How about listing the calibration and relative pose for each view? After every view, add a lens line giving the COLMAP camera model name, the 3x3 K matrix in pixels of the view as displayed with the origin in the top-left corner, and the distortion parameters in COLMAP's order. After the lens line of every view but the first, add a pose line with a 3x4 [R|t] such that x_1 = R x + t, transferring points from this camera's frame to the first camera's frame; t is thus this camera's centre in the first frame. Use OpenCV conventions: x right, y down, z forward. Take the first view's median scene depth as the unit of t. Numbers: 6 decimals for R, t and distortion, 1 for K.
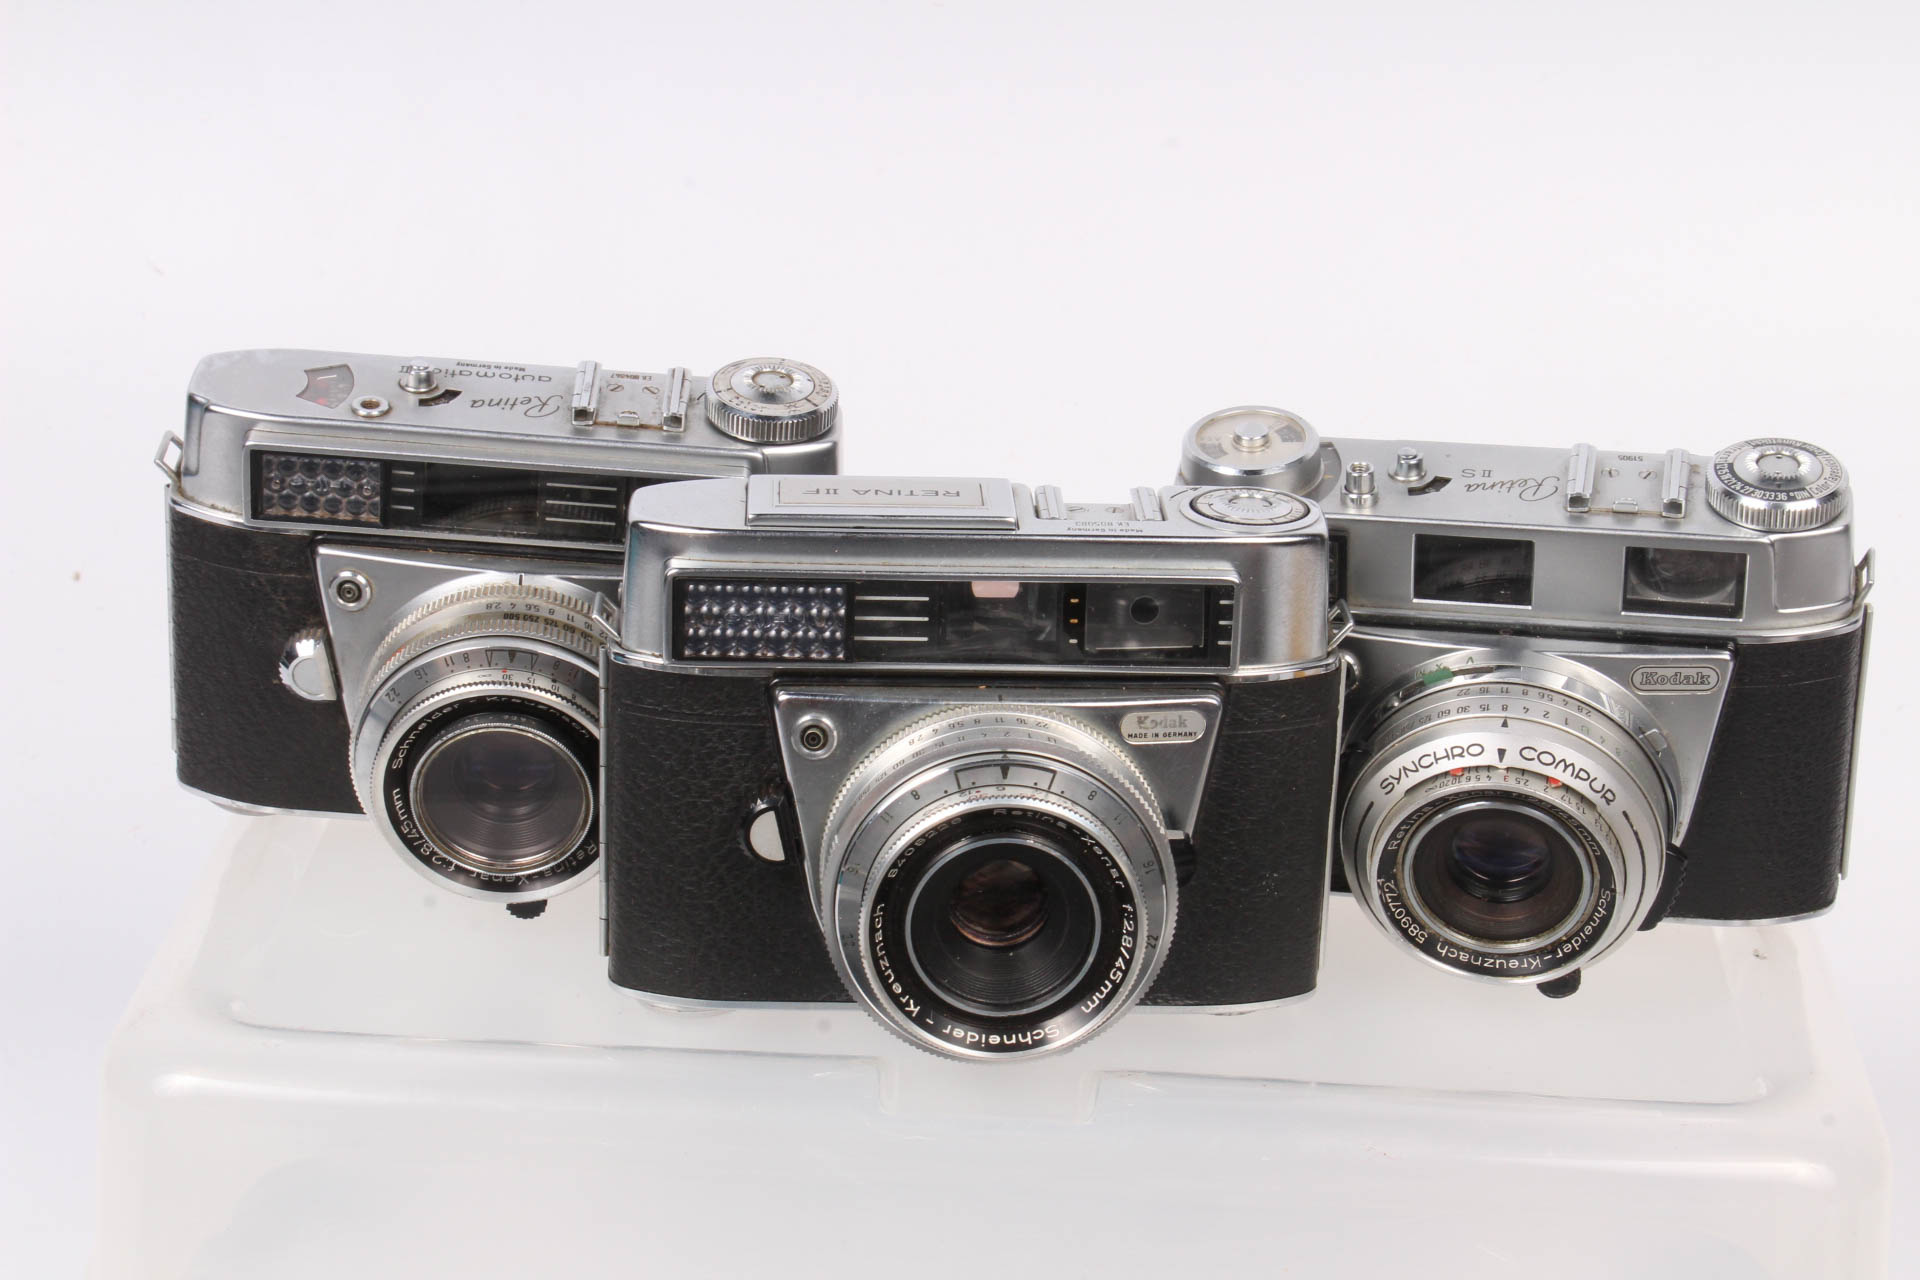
lens RADIAL K [[3935.6, 0, 960.0], [0, 3935.6, 640.0], [0, 0, 1]] dist [0.017429, 0.011861]
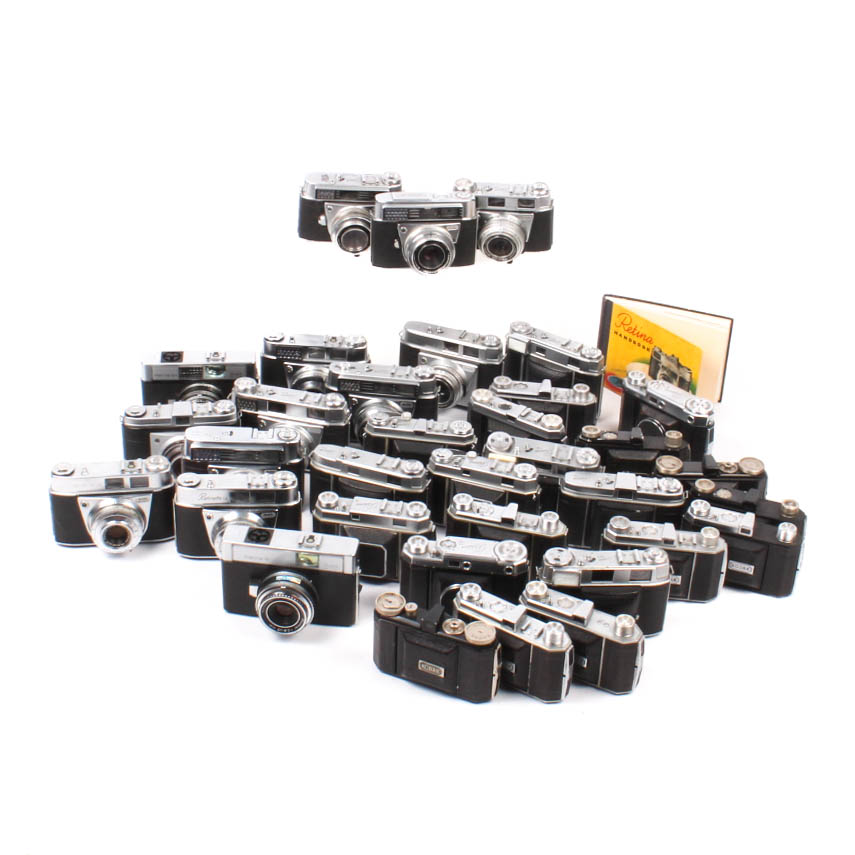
lens RADIAL K [[1466.1, 0, 427.5], [0, 1466.1, 427.5], [0, 0, 1]] dist [-0.282079, 0.008846]
pose [[0.997920, -0.038028, 0.052048, -0.137847], [0.026866, 0.979339, 0.200435, -0.146683], [-0.058595, -0.198620, 0.978323, -1.570107]]
